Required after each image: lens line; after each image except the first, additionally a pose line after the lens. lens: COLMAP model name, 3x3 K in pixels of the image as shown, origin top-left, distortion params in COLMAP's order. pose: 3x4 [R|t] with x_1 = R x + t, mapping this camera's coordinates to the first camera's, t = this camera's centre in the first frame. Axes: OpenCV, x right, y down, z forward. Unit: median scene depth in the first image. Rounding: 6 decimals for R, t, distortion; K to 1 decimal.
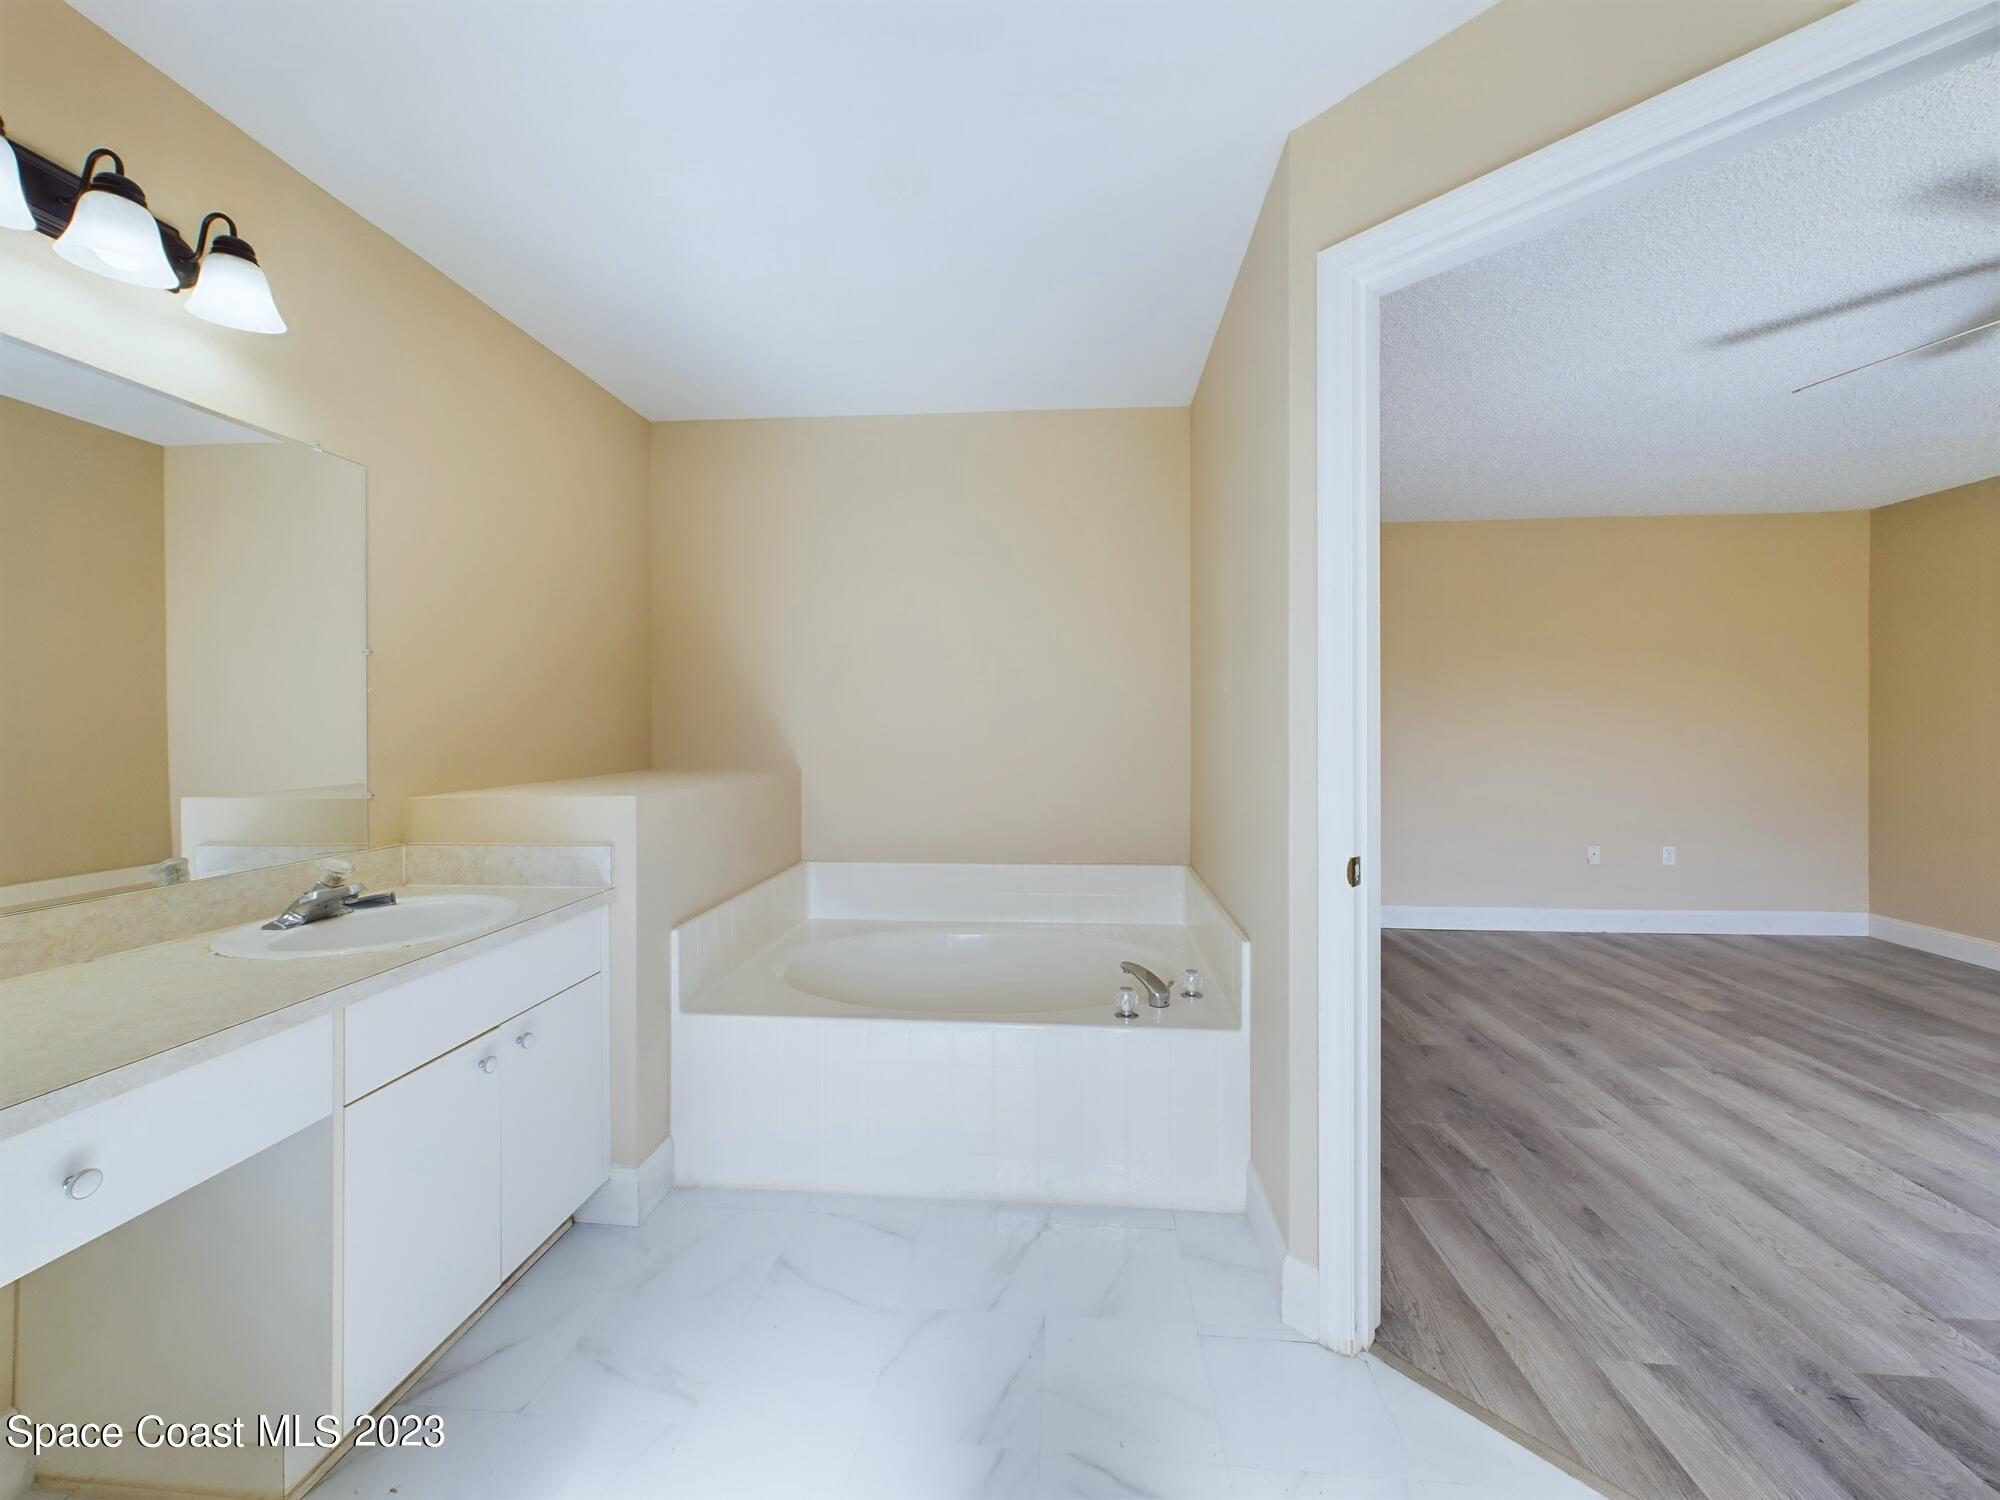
lens RADIAL K [[805.1, 0, 999.9], [0, 805.1, 729.1], [0, 0, 1]] dist [0.001163, 0.000001]
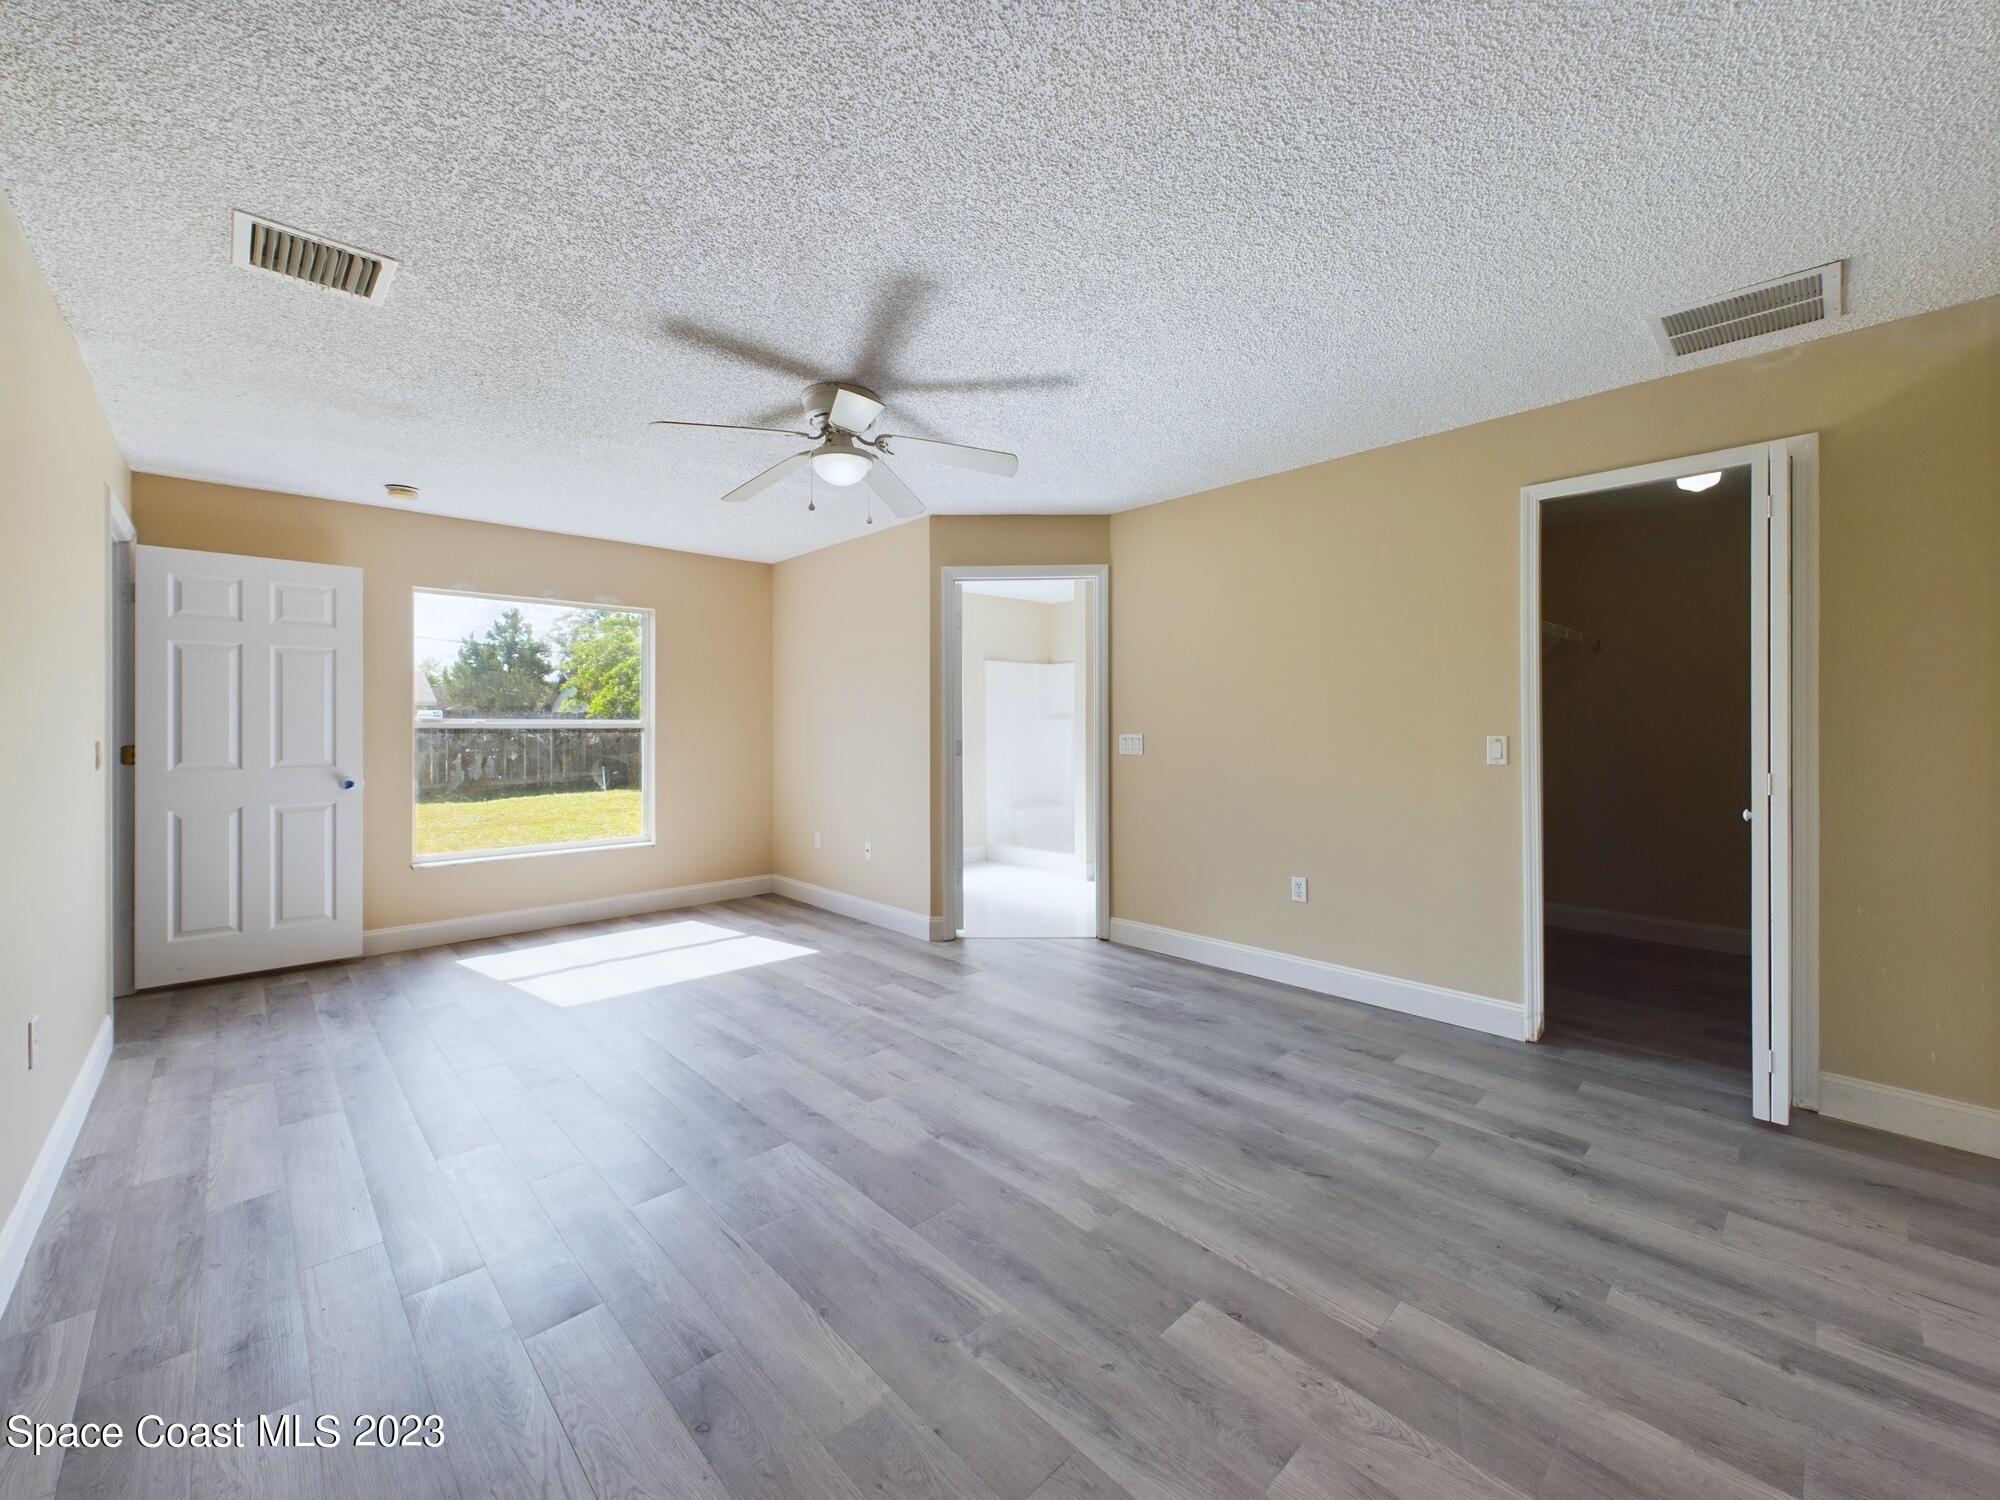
lens RADIAL K [[805.1, 0, 999.9], [0, 805.1, 729.1], [0, 0, 1]] dist [0.001163, 0.000001]
pose [[-0.667998, 0.005509, -0.744143, 1.676748], [-0.003037, 0.999944, 0.010130, -0.014036], [0.744157, 0.009027, -0.667944, 1.568852]]
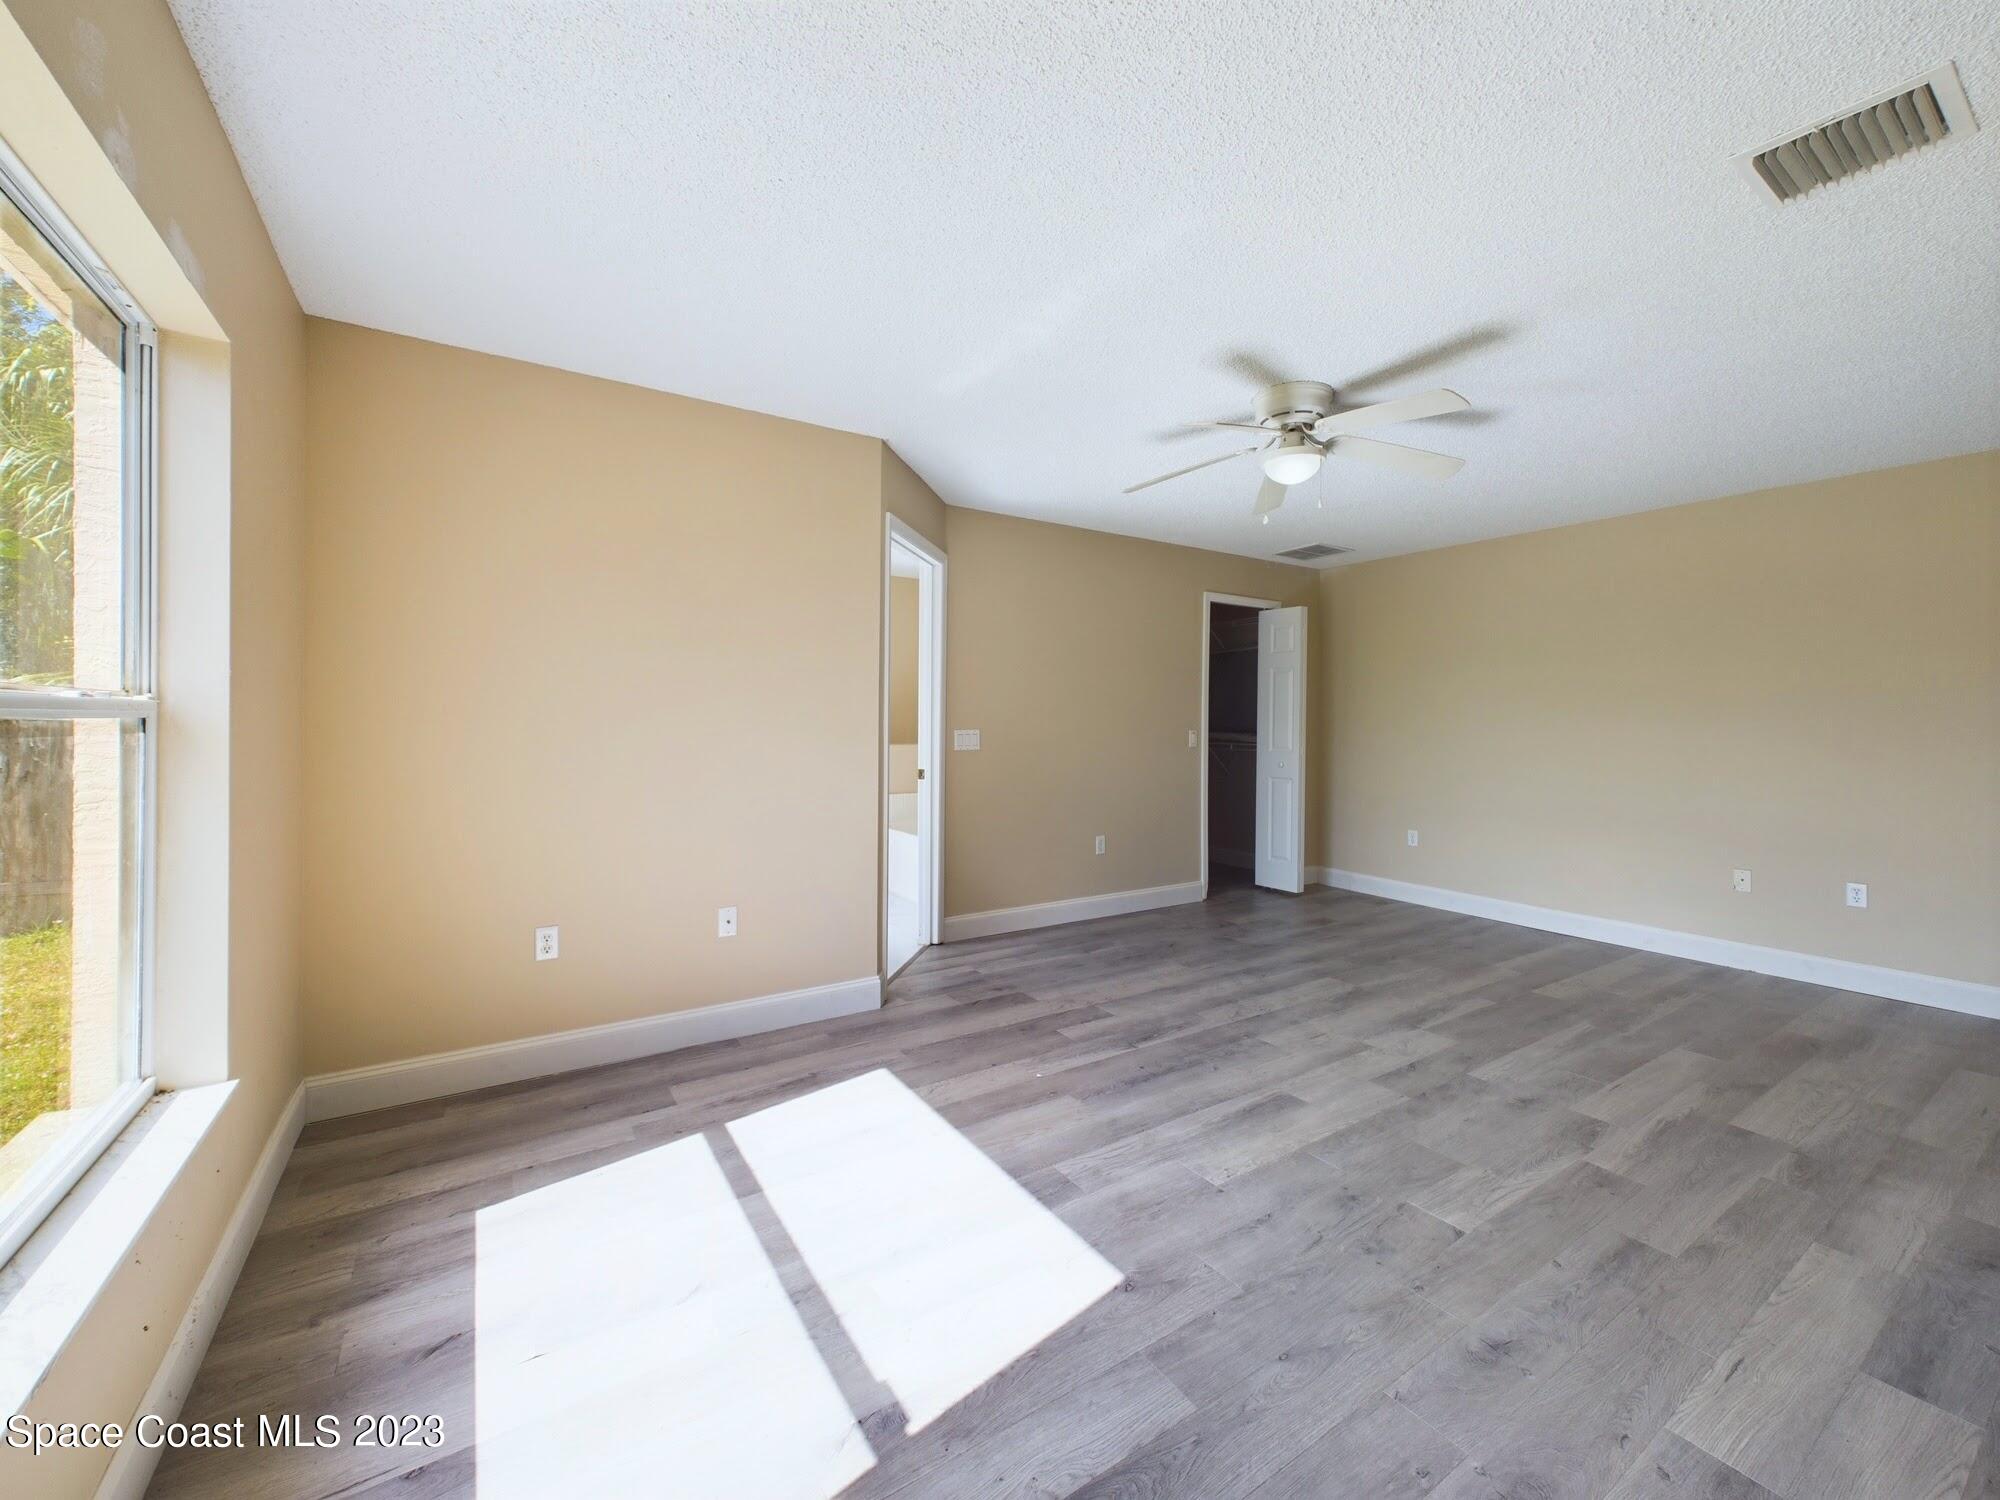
lens RADIAL K [[807.7, 0, 1002.1], [0, 807.7, 738.0], [0, 0, 1]] dist [0.002709, 0.000156]
pose [[0.612063, 0.021297, -0.790523, 1.631786], [-0.015785, 0.999767, 0.014713, 0.002719], [0.790652, 0.003473, 0.612256, -0.293697]]
